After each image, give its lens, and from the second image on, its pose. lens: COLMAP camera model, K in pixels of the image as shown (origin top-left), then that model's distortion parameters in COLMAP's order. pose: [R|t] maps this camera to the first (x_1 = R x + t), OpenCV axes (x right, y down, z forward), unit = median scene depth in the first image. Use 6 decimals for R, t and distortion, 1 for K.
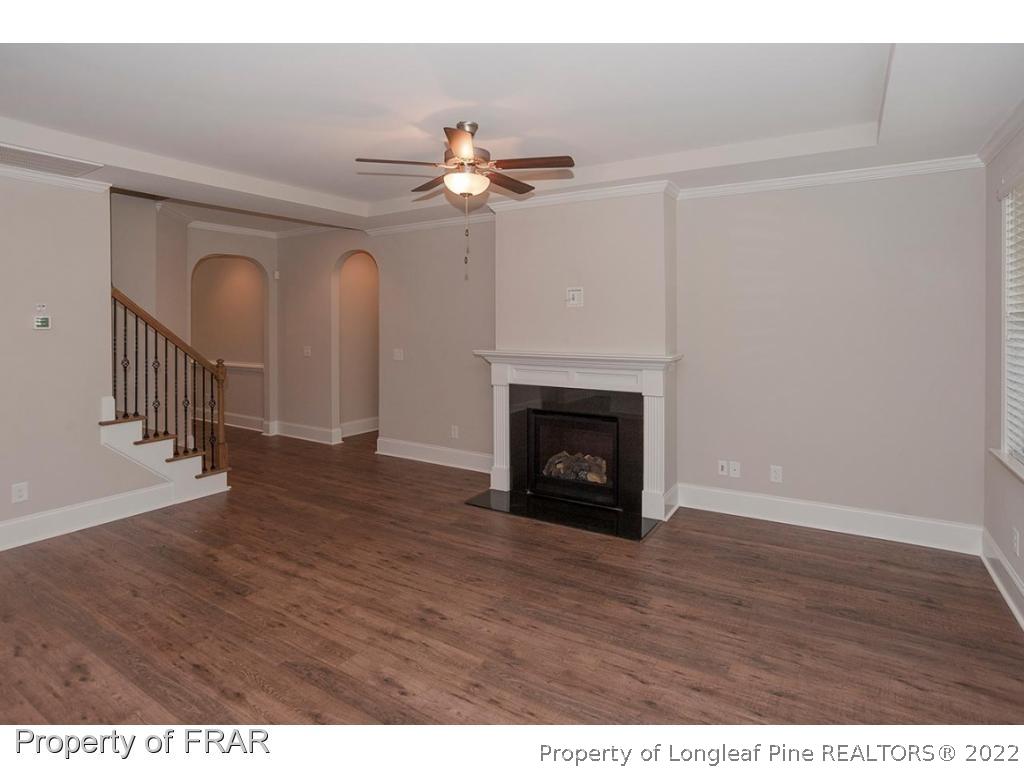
lens RADIAL K [[534.5, 0, 517.3], [0, 534.5, 384.9], [0, 0, 1]] dist [-0.054476, 0.001618]
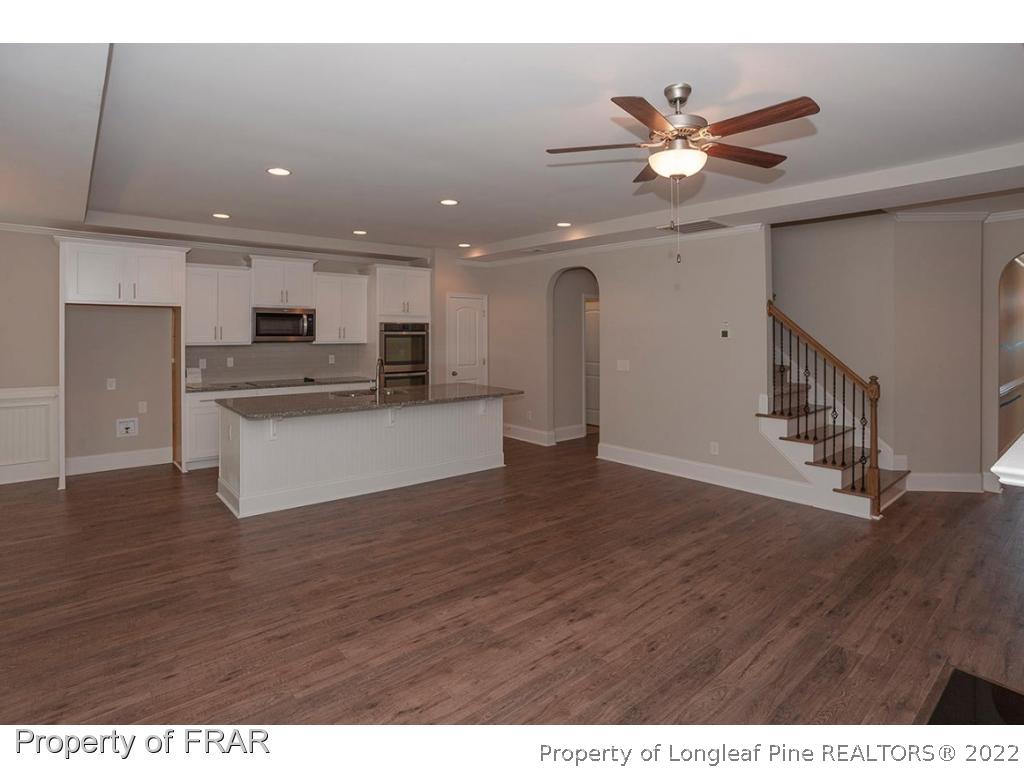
lens RADIAL K [[534.5, 0, 517.3], [0, 534.5, 384.9], [0, 0, 1]] dist [-0.054476, 0.001618]
pose [[-0.293790, 0.088726, -0.951743, 0.759450], [-0.114135, 0.985303, 0.127087, -0.120412], [0.949031, 0.145964, -0.279346, 1.019072]]
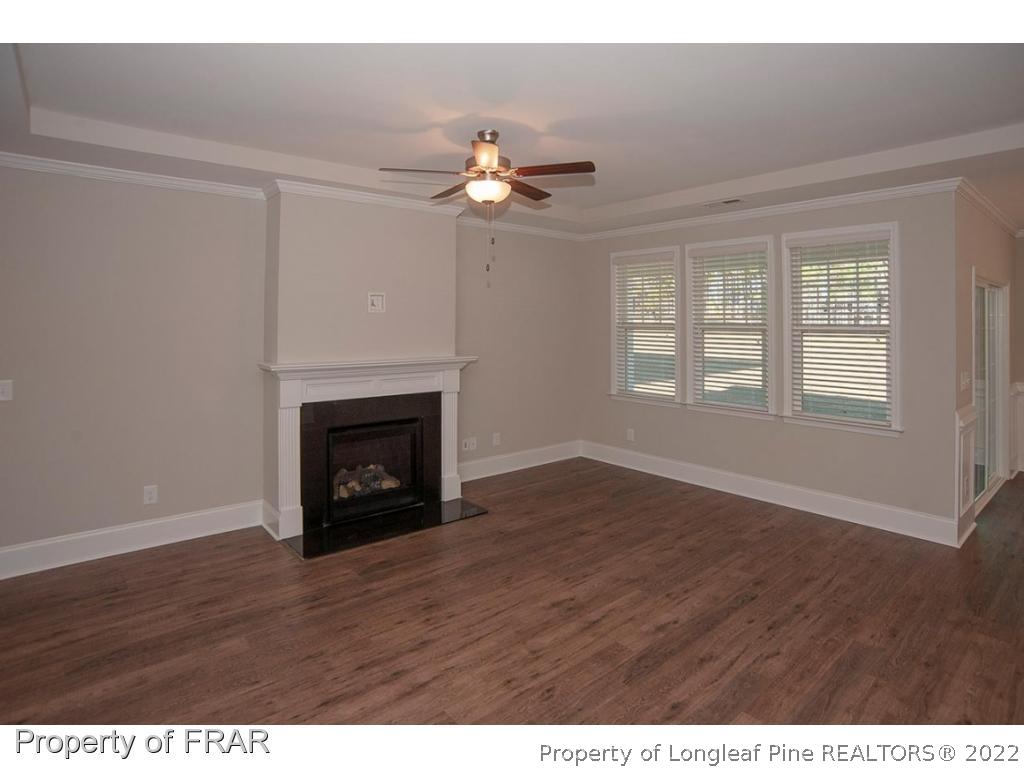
lens RADIAL K [[561.3, 0, 515.0], [0, 561.3, 360.3], [0, 0, 1]] dist [-0.064153, 0.000722]
pose [[0.304643, -0.061431, 0.950483, -1.131965], [0.105214, 0.993981, 0.030520, -0.092706], [-0.946637, 0.090707, 0.309273, 0.645209]]
